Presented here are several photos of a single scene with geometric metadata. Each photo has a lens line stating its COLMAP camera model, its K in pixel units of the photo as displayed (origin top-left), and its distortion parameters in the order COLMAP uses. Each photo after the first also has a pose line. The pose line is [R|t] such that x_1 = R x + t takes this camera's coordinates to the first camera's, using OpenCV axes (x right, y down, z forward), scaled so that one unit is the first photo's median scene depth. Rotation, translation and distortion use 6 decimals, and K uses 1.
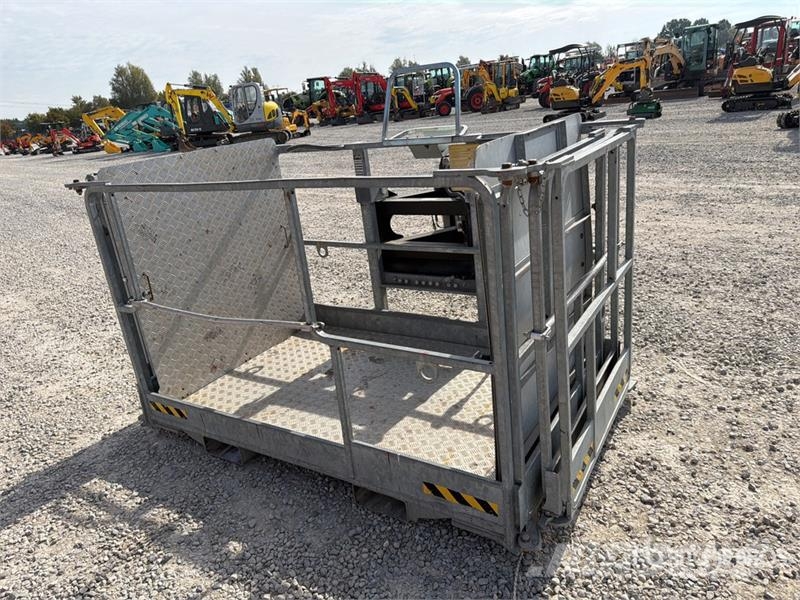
lens RADIAL K [[570.4, 0, 399.4], [0, 570.4, 293.8], [0, 0, 1]] dist [0.007755, -0.005441]
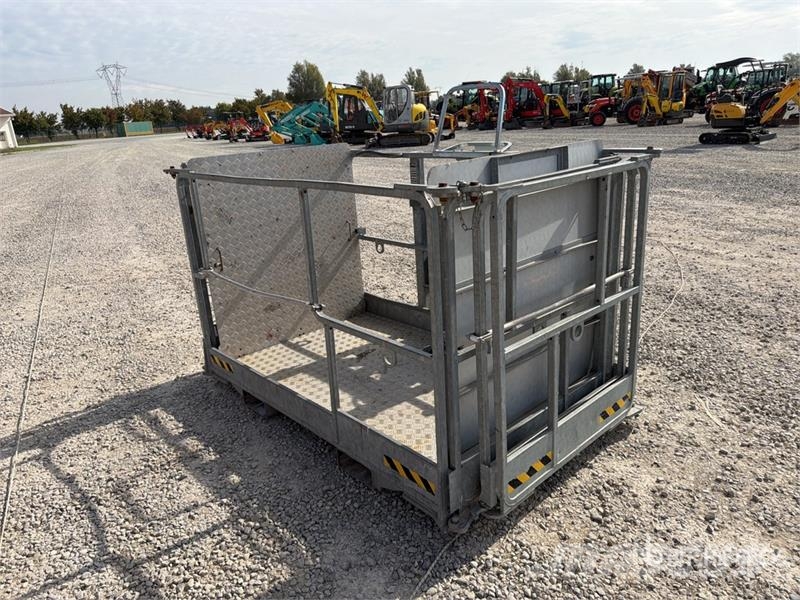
lens RADIAL K [[565.5, 0, 393.0], [0, 565.5, 297.0], [0, 0, 1]] dist [0.052127, -0.065750]
pose [[0.961537, 0.131302, -0.241260, 0.182447], [-0.131088, 0.991225, 0.017008, -0.002490], [0.241376, 0.015272, 0.970312, -0.061857]]
